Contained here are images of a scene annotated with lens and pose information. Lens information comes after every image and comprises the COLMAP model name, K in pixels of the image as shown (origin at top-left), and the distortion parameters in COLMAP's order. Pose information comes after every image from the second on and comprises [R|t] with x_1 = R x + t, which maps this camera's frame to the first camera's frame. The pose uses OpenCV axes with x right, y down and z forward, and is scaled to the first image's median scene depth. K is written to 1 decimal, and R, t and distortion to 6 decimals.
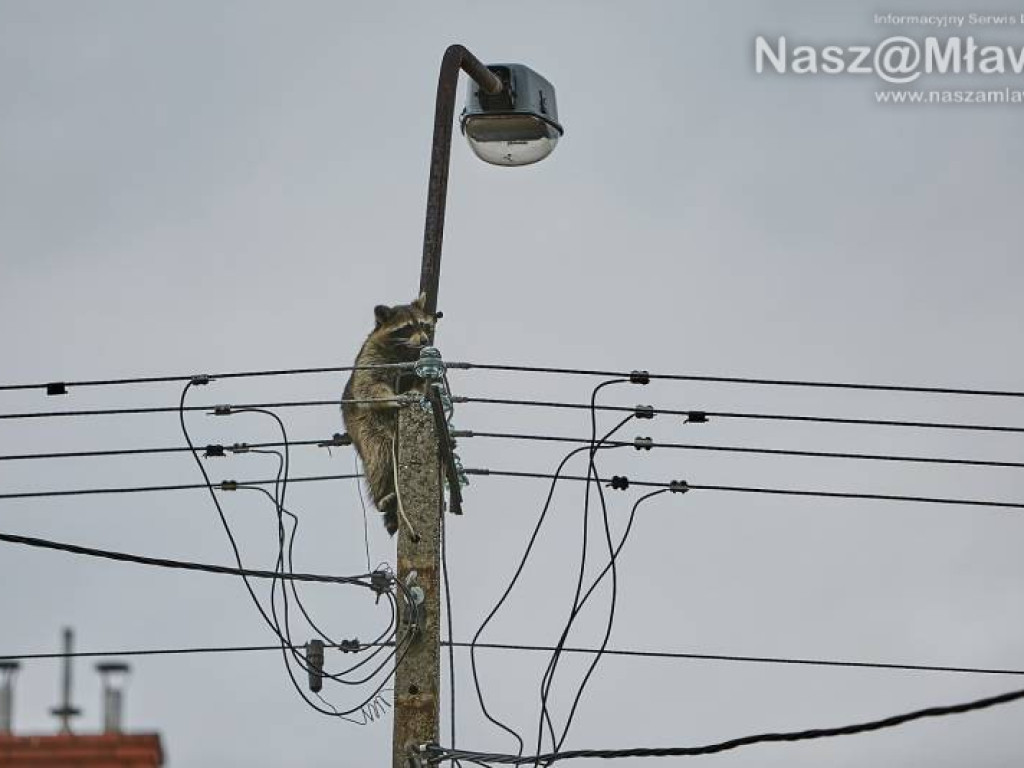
lens RADIAL K [[6573.9, 0, 512.0], [0, 6573.9, 384.0], [0, 0, 1]] dist [-0.242414, 33.369347]
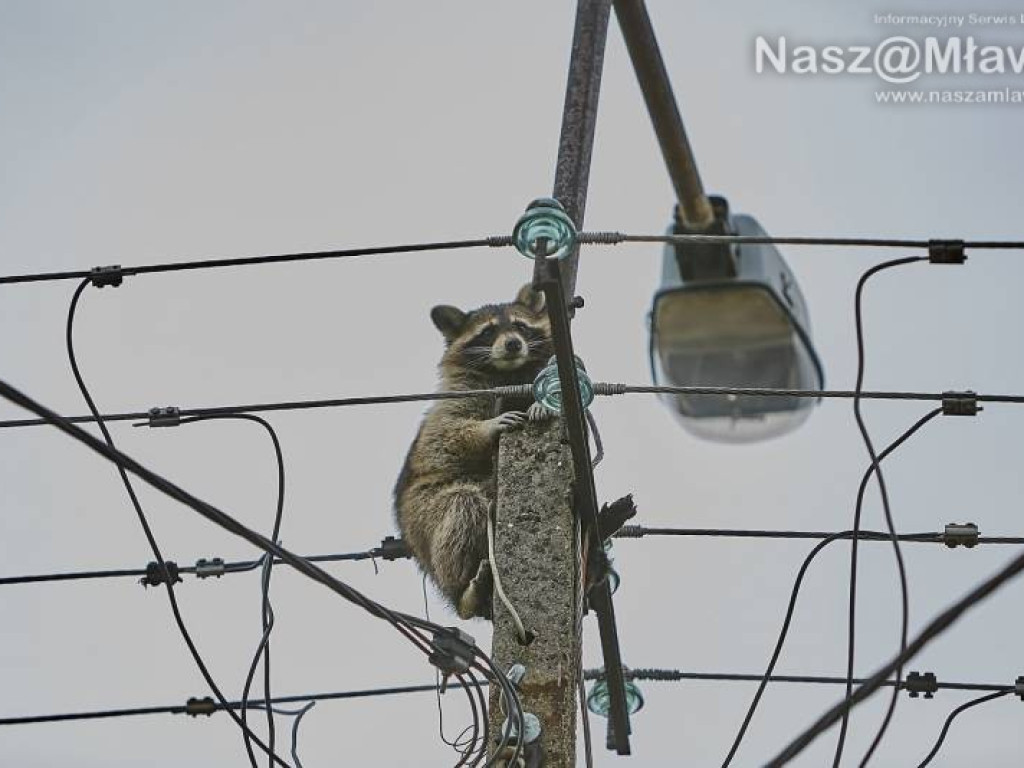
lens RADIAL K [[6573.9, 0, 512.0], [0, 6573.9, 384.0], [0, 0, 1]] dist [-0.242414, 33.369347]
pose [[0.998552, -0.015876, -0.051394, 0.011334], [-0.002480, 0.940852, -0.338809, 0.180760], [0.053733, 0.338446, 0.939450, 0.500176]]
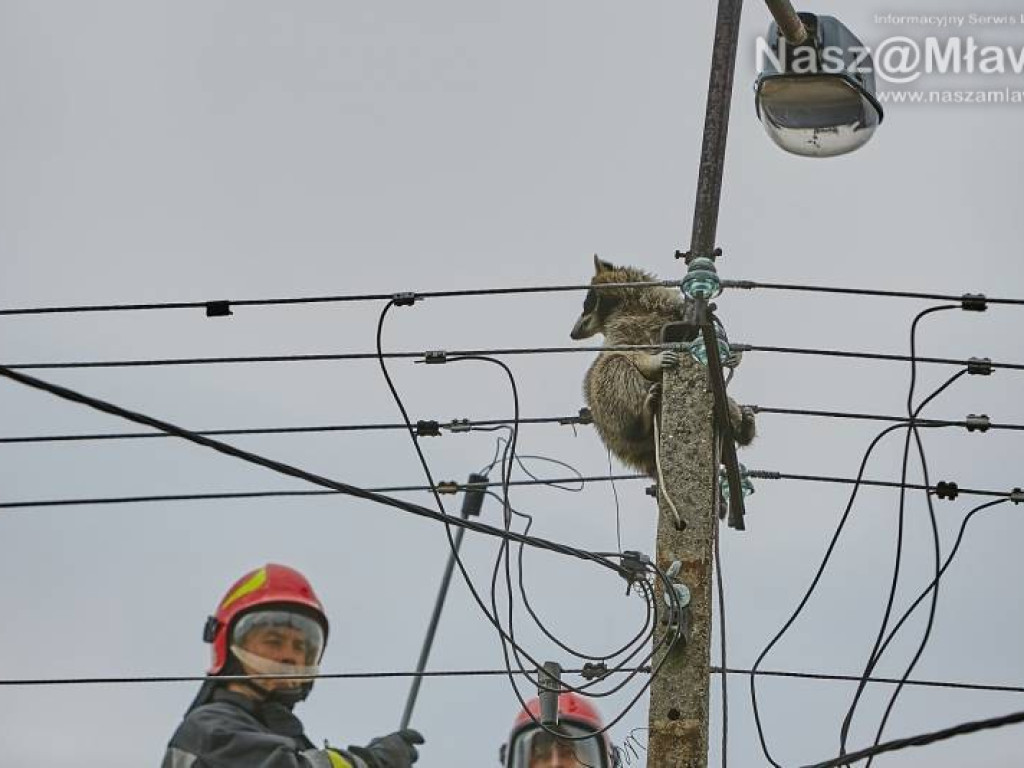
lens RADIAL K [[6573.9, 0, 512.0], [0, 6573.9, 384.0], [0, 0, 1]] dist [-0.242414, 33.369347]
pose [[0.998506, 0.014725, -0.052621, 0.005898], [-0.019861, 0.994945, -0.098437, 0.083126], [0.050906, 0.099335, 0.993751, 0.228424]]
